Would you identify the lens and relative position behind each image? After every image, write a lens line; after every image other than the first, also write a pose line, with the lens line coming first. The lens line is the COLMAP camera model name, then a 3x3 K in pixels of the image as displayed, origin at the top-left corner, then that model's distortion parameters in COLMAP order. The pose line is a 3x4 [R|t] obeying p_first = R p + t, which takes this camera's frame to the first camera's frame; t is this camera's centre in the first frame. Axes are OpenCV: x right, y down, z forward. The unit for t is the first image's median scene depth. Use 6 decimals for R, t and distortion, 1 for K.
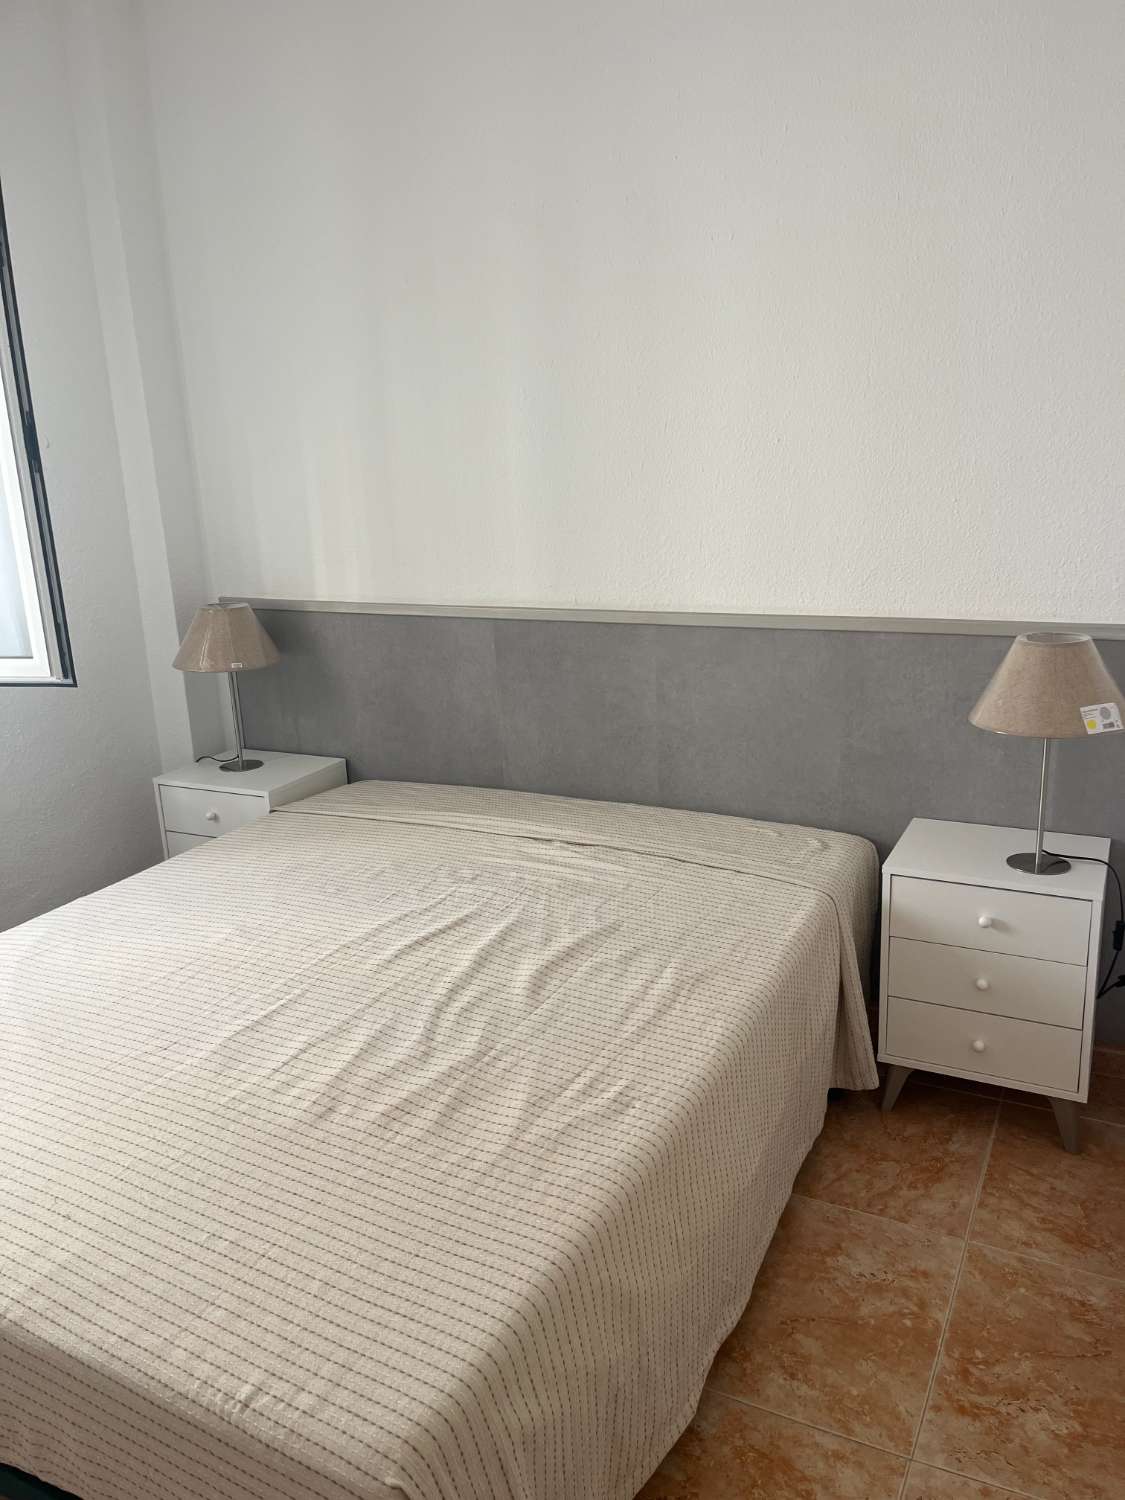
lens RADIAL K [[1152.1, 0, 571.4], [0, 1152.1, 747.5], [0, 0, 1]] dist [0.053992, -0.070383]
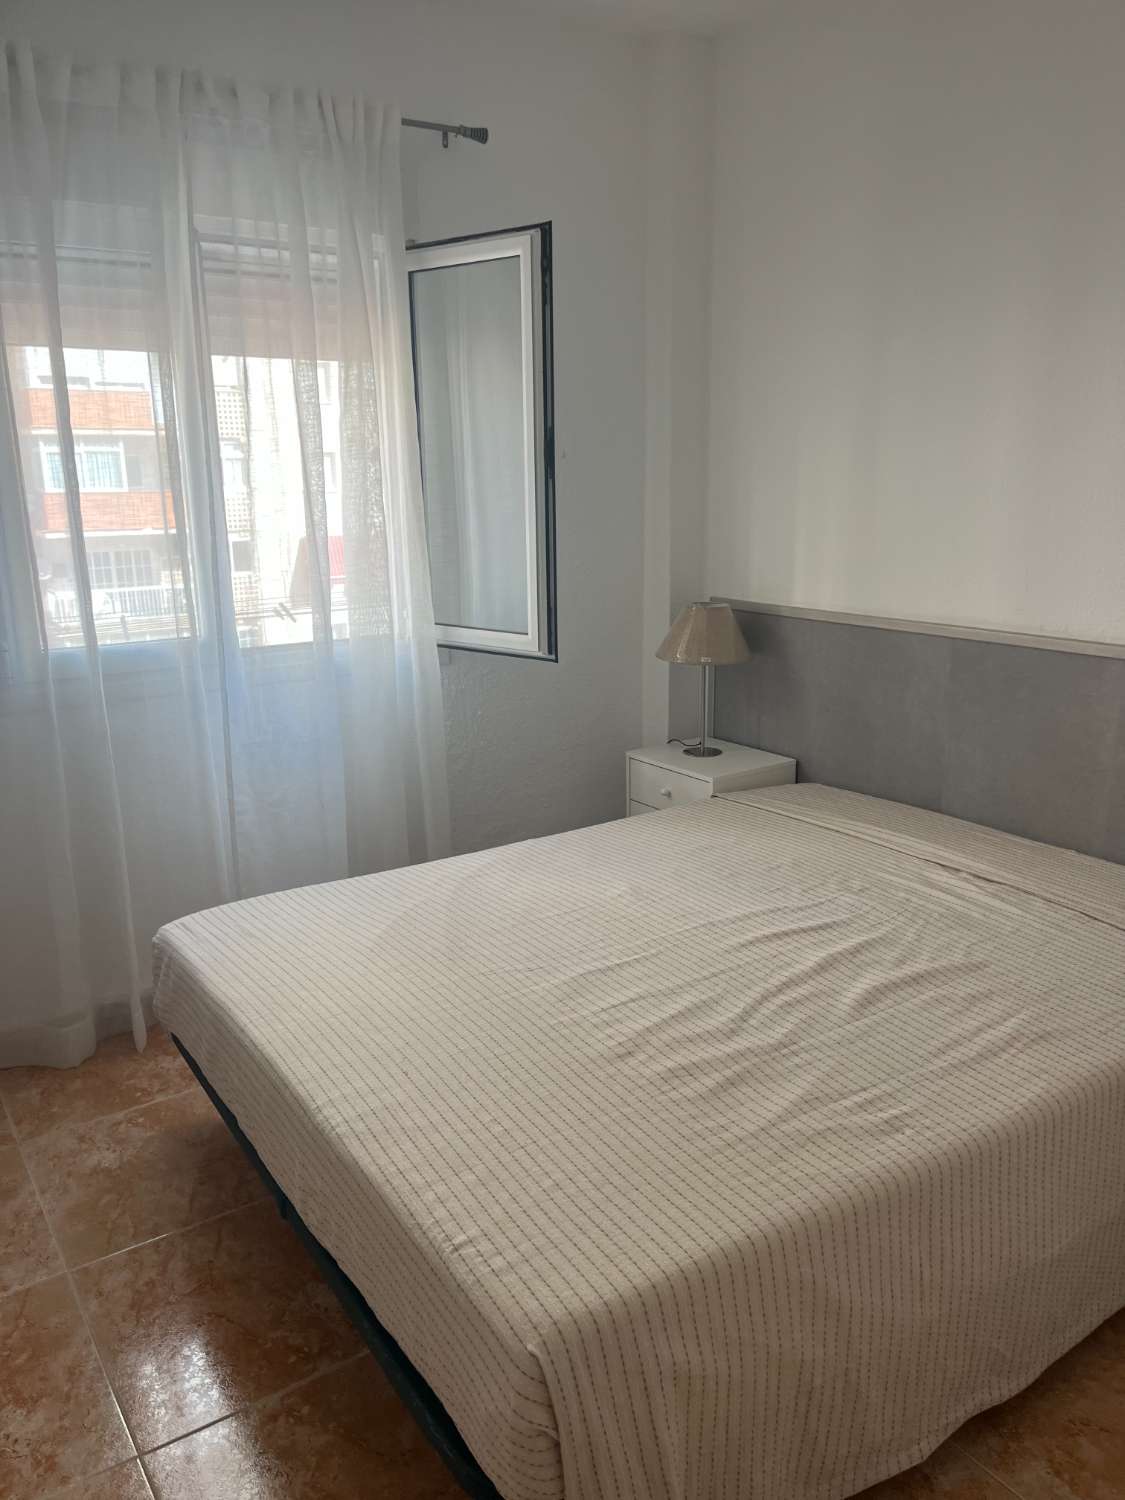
lens RADIAL K [[1152.1, 0, 571.0], [0, 1152.1, 748.0], [0, 0, 1]] dist [0.053992, -0.070383]
pose [[0.869991, 0.140479, -0.472632, 0.197824], [-0.143319, 0.989215, 0.030210, -0.004962], [0.471779, 0.041455, 0.880742, -0.021820]]
